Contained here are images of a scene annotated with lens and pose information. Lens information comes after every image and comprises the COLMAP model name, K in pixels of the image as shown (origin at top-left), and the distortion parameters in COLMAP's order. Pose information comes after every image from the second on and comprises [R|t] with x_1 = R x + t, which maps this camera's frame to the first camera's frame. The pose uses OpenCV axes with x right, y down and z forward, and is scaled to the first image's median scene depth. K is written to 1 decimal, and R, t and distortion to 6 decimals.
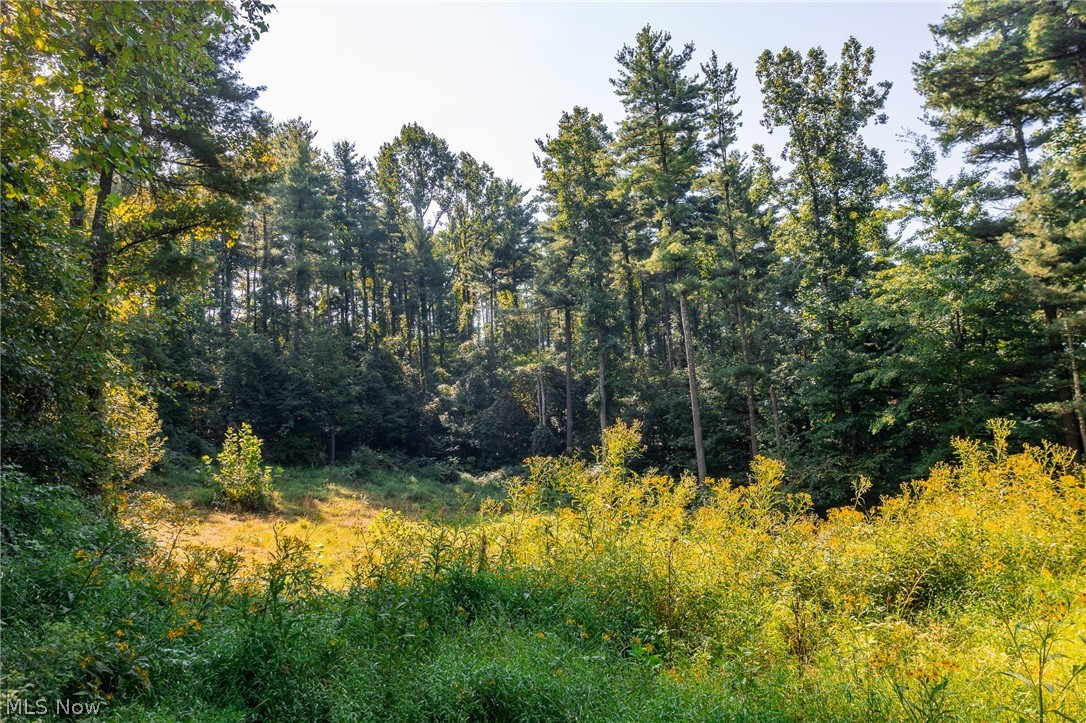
lens RADIAL K [[729.9, 0, 533.7], [0, 729.9, 364.7], [0, 0, 1]] dist [-0.000339, 0.007815]
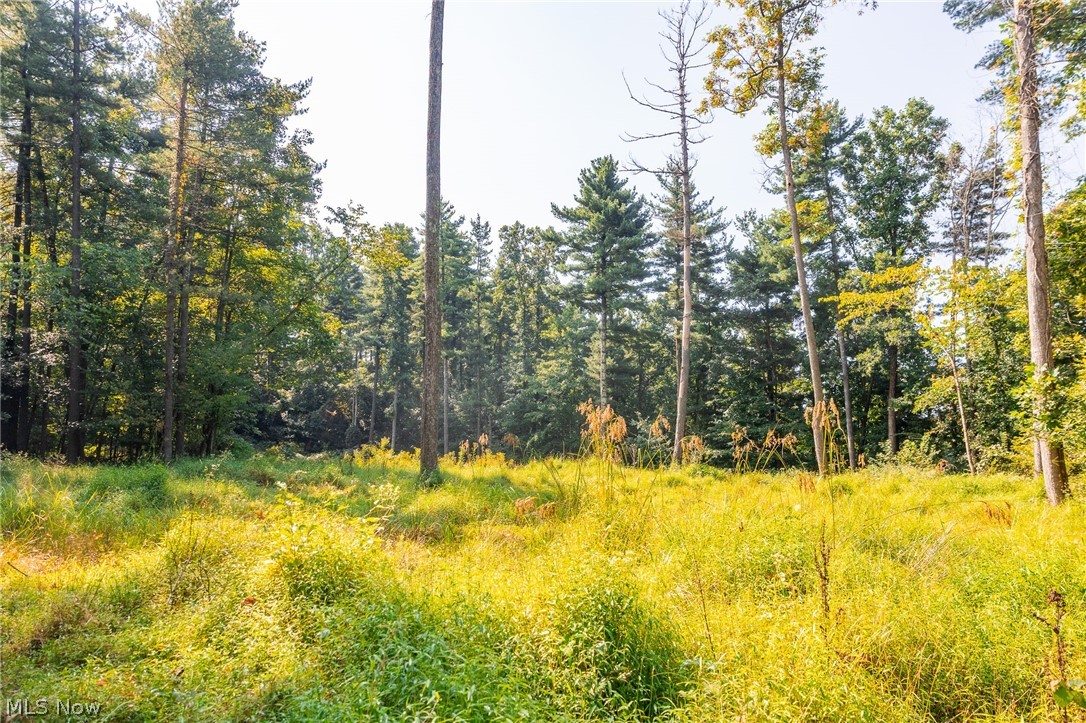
lens RADIAL K [[729.9, 0, 534.0], [0, 729.9, 361.6], [0, 0, 1]] dist [-0.000339, 0.007815]
pose [[0.962376, 0.090566, 0.256182, -0.037238], [-0.091771, 0.995754, -0.007271, -0.093685], [-0.255753, -0.016513, 0.966601, -0.729951]]
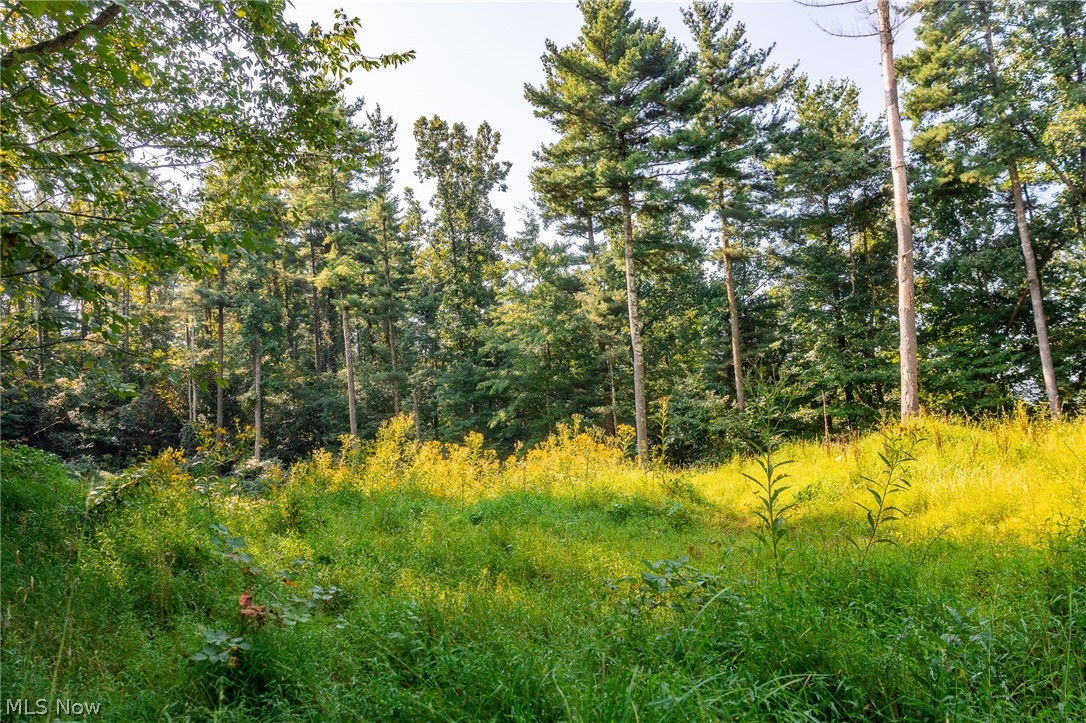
lens RADIAL K [[729.9, 0, 537.7], [0, 729.9, 365.7], [0, 0, 1]] dist [-0.000339, 0.007815]
pose [[0.864264, 0.042027, 0.501280, -0.111153], [-0.042891, 0.999032, -0.009809, -0.008410], [-0.501206, -0.013023, 0.865230, -0.163805]]
